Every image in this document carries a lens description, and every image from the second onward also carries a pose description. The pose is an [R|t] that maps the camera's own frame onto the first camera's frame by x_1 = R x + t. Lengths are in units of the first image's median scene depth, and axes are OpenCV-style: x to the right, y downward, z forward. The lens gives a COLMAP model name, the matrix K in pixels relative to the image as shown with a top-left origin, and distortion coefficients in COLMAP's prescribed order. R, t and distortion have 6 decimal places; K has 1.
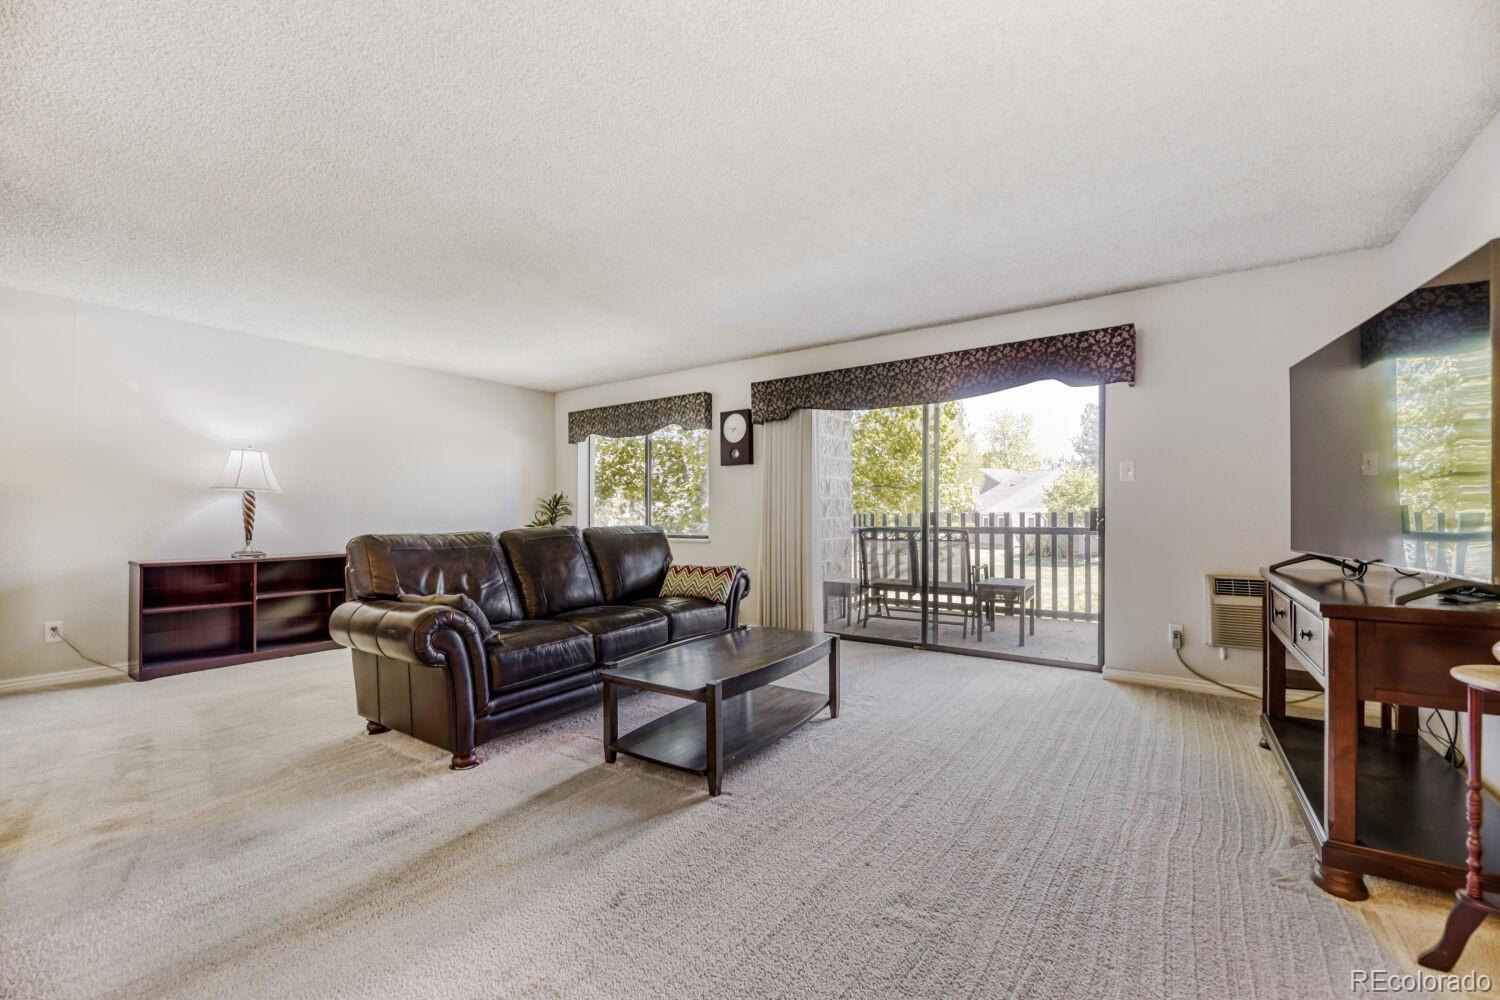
lens RADIAL K [[619.2, 0, 746.3], [0, 619.2, 515.1], [0, 0, 1]] dist [-0.000532, -0.000059]
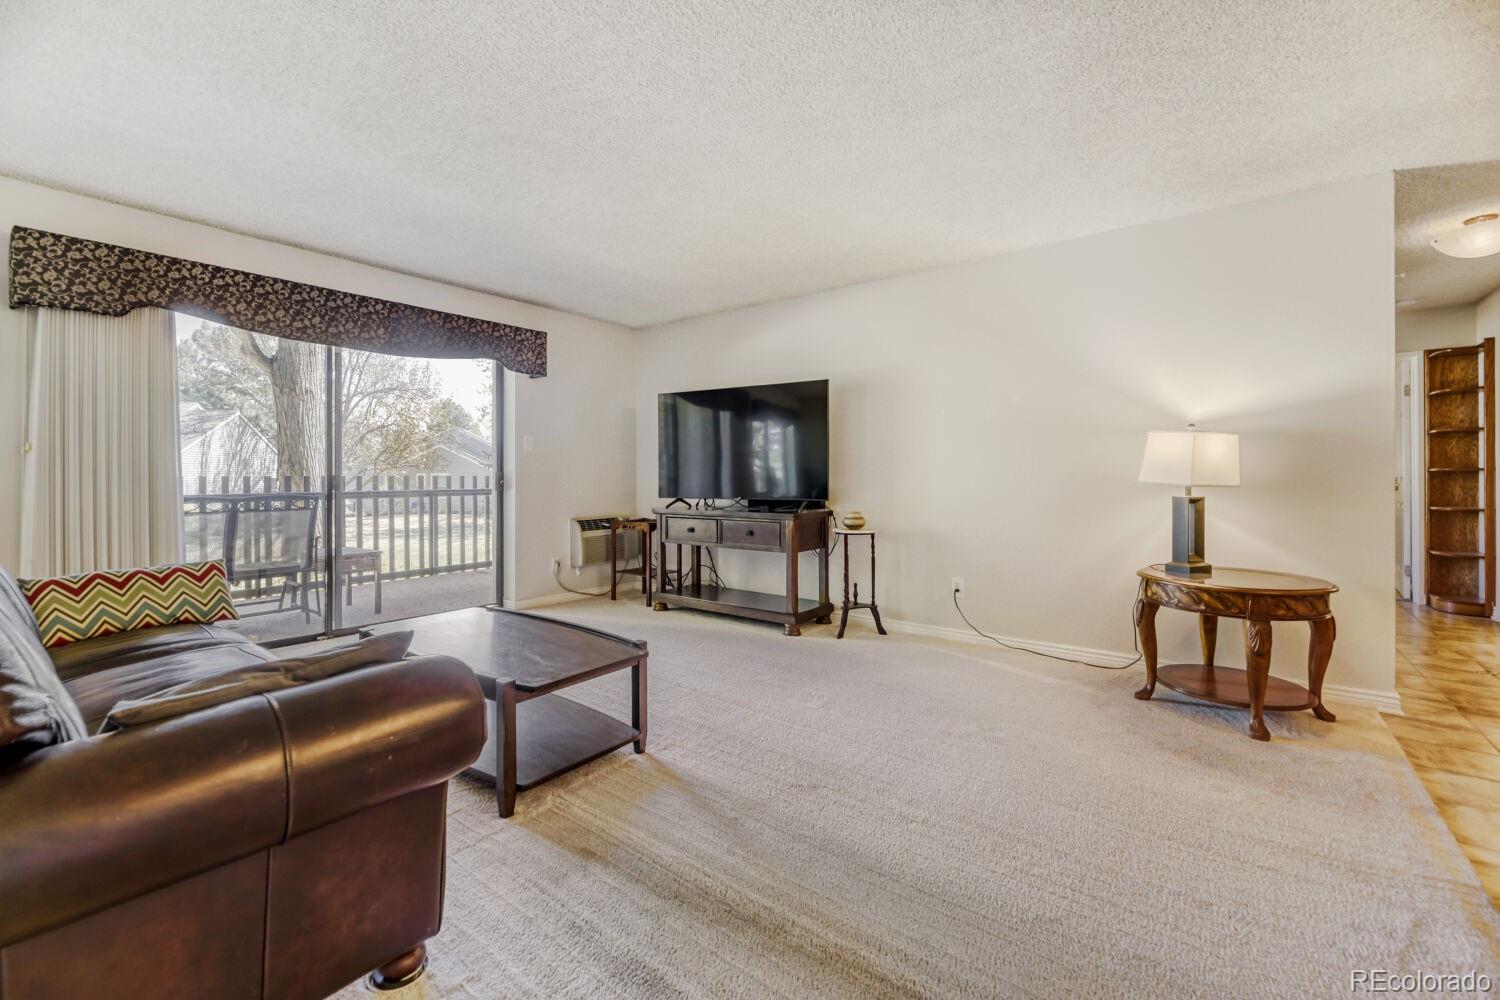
lens RADIAL K [[632.3, 0, 751.8], [0, 632.3, 480.5], [0, 0, 1]] dist [-0.001593, -0.000343]
pose [[0.036832, -0.002969, 0.999317, -0.614647], [0.003880, 0.999988, 0.002828, 0.003385], [-0.999314, 0.003773, 0.036843, 0.444943]]
